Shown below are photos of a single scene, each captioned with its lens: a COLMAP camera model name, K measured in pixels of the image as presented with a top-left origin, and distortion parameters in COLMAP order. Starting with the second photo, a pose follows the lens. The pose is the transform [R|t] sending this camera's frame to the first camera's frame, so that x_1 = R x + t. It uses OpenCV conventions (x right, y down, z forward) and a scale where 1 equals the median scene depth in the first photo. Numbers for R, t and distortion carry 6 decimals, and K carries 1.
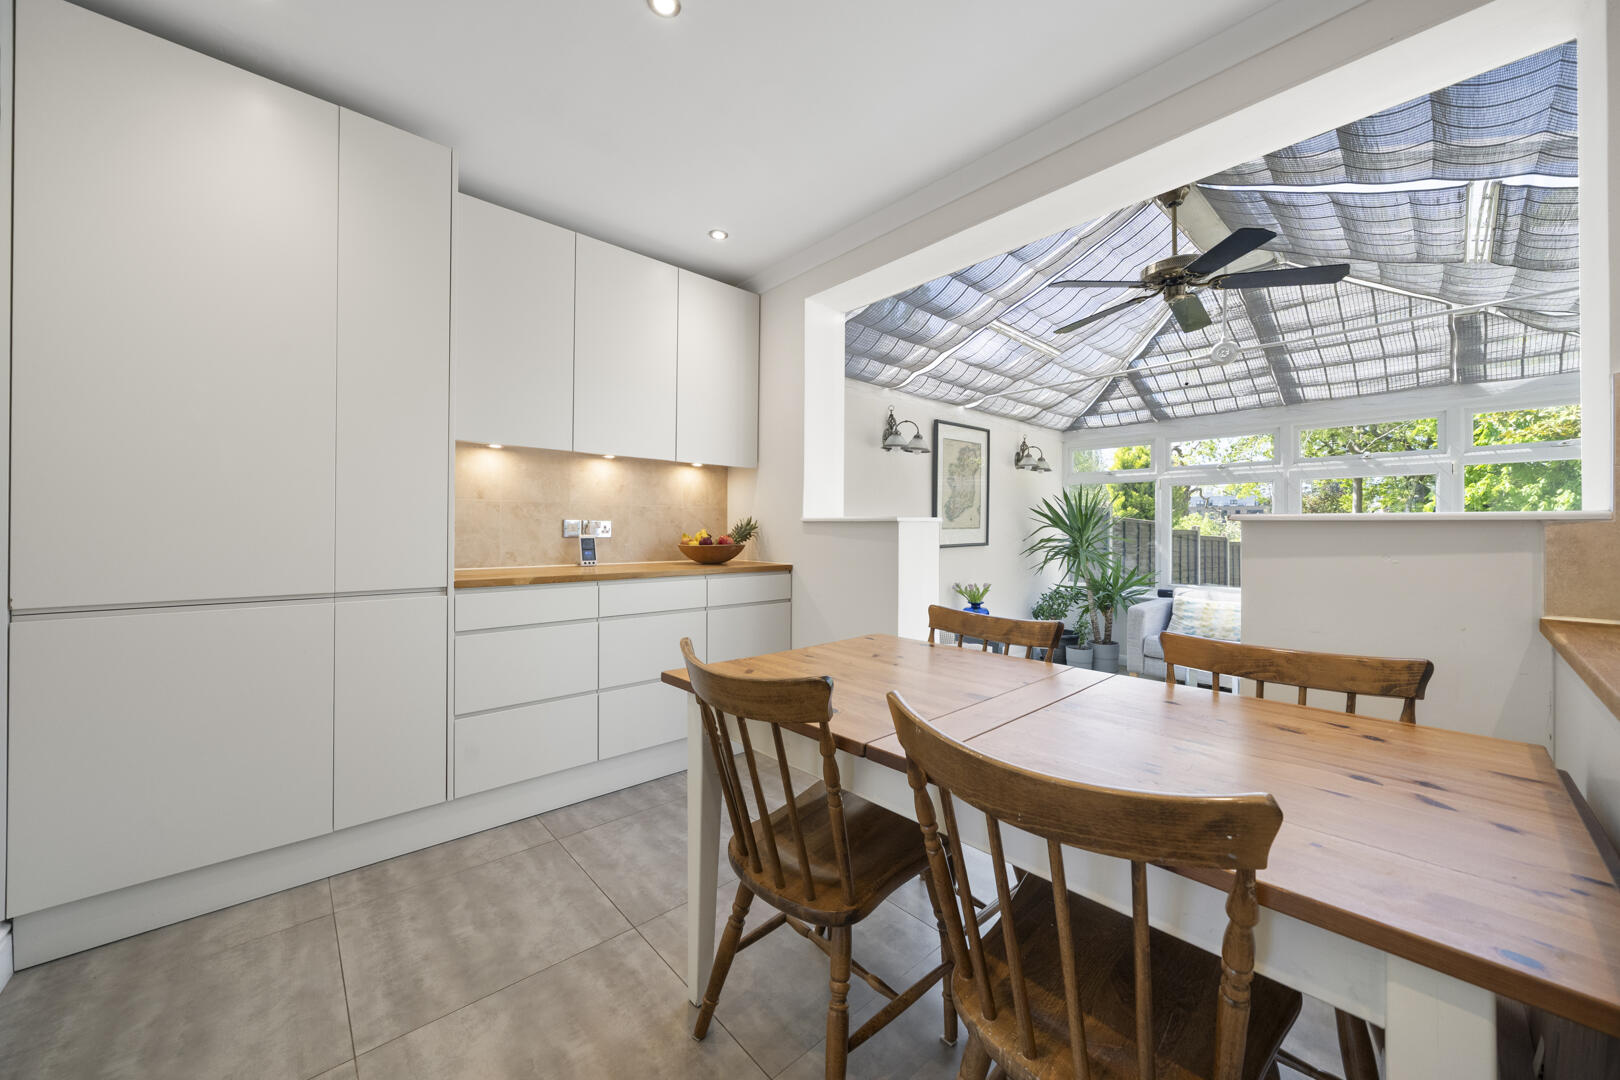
lens RADIAL K [[590.9, 0, 816.8], [0, 590.9, 528.8], [0, 0, 1]] dist [-0.001801, -0.000218]
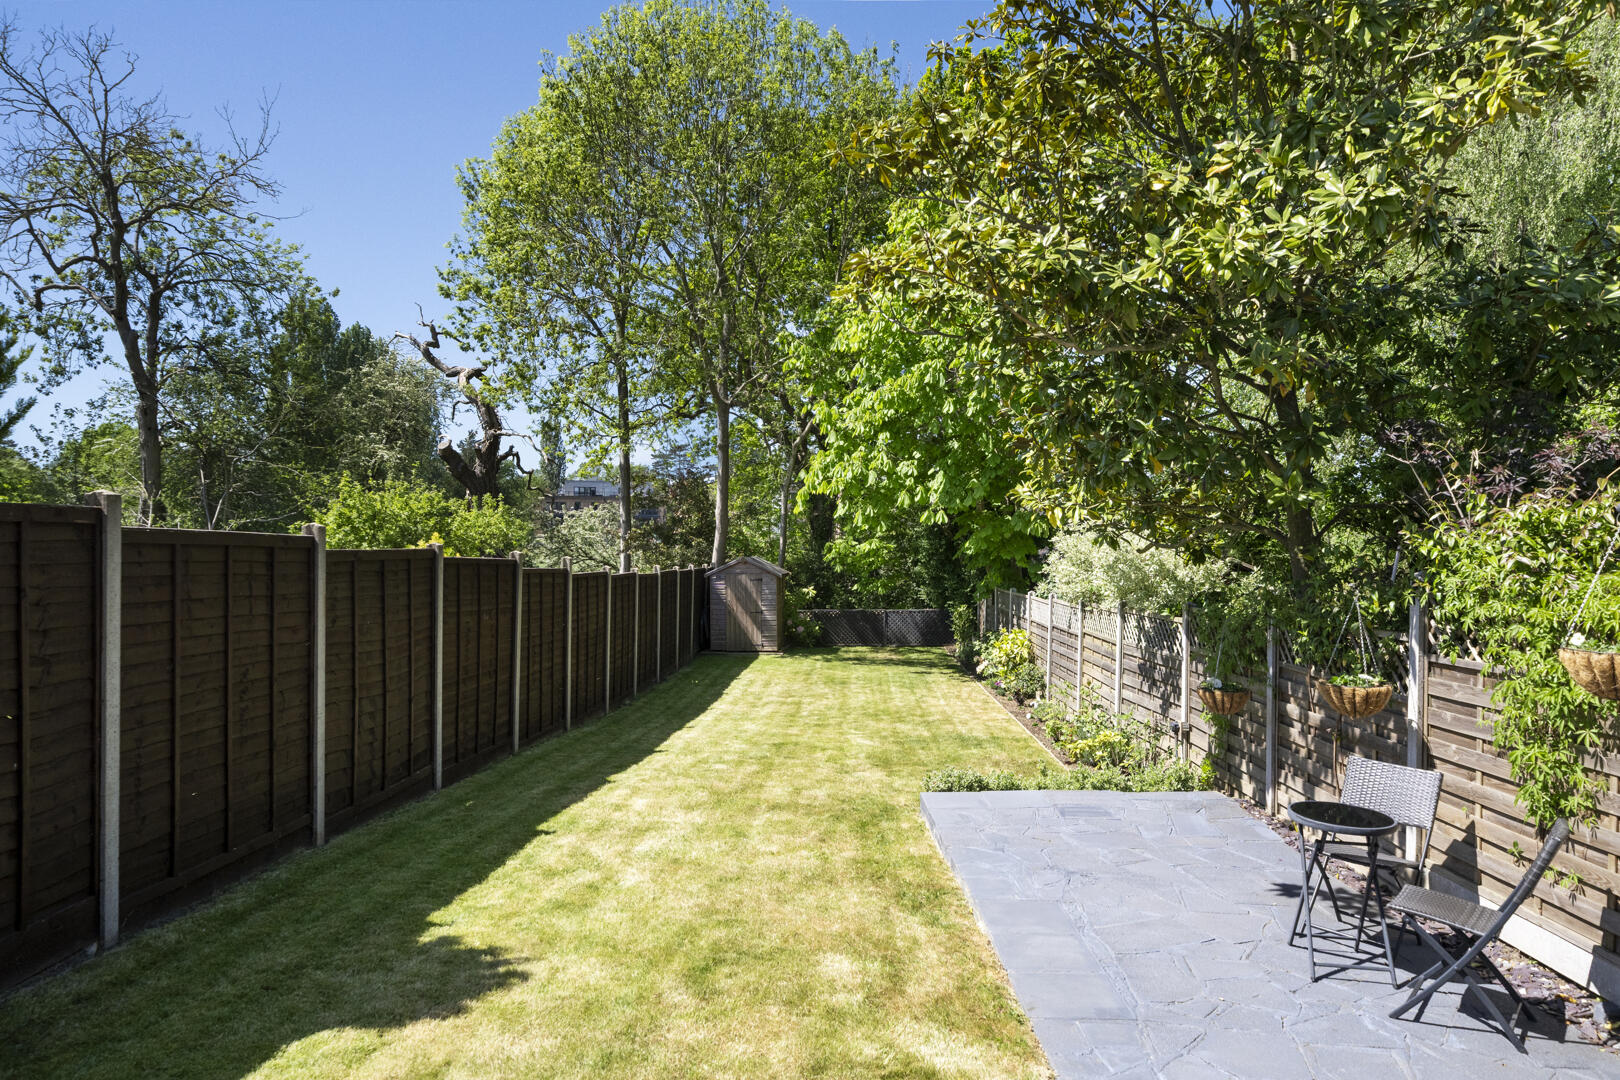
lens RADIAL K [[1049.3, 0, 810.0], [0, 1049.3, 540.0], [0, 0, 1]] dist [-0.000427, 0.000363]
pose [[0.704602, -0.000450, 0.709602, 0.960183], [-0.008242, 0.999927, 0.008818, 0.010428], [-0.709554, -0.012062, 0.704547, 0.791822]]
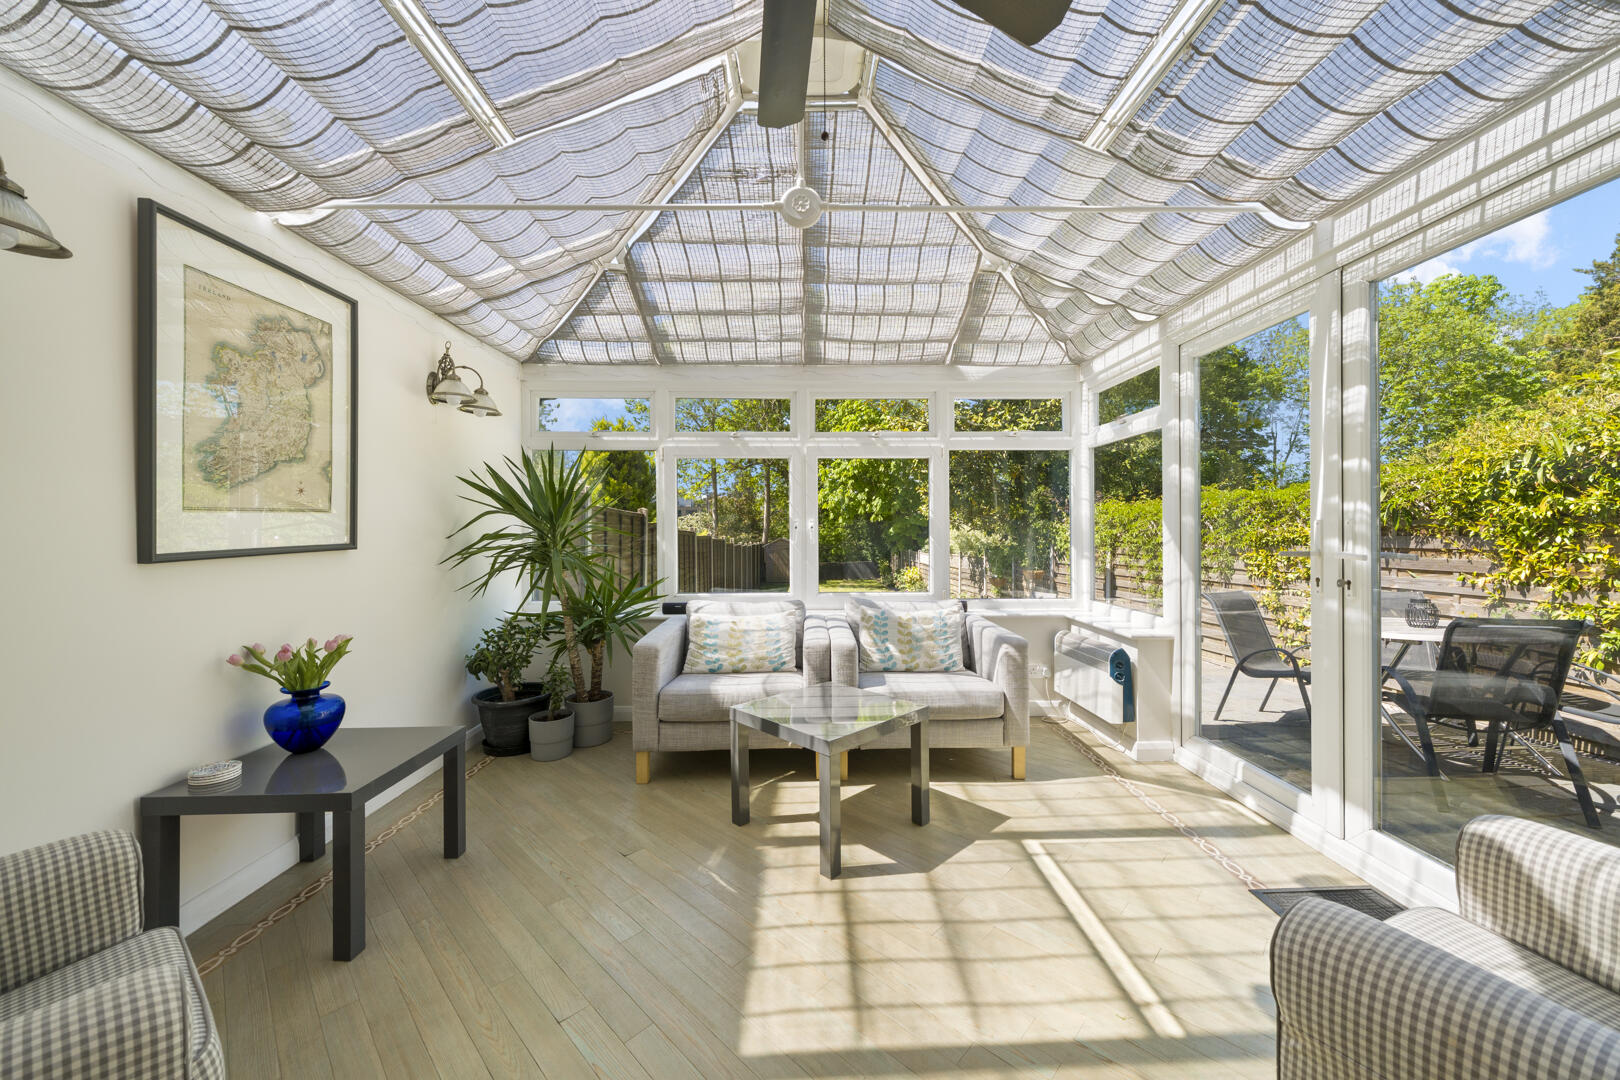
lens RADIAL K [[590.9, 0, 816.8], [0, 590.9, 528.8], [0, 0, 1]] dist [-0.001801, -0.000218]
pose [[0.659892, -0.007787, 0.751320, 0.174169], [0.004549, 0.999969, 0.006369, 0.010353], [-0.751347, -0.000785, 0.659907, 0.405096]]
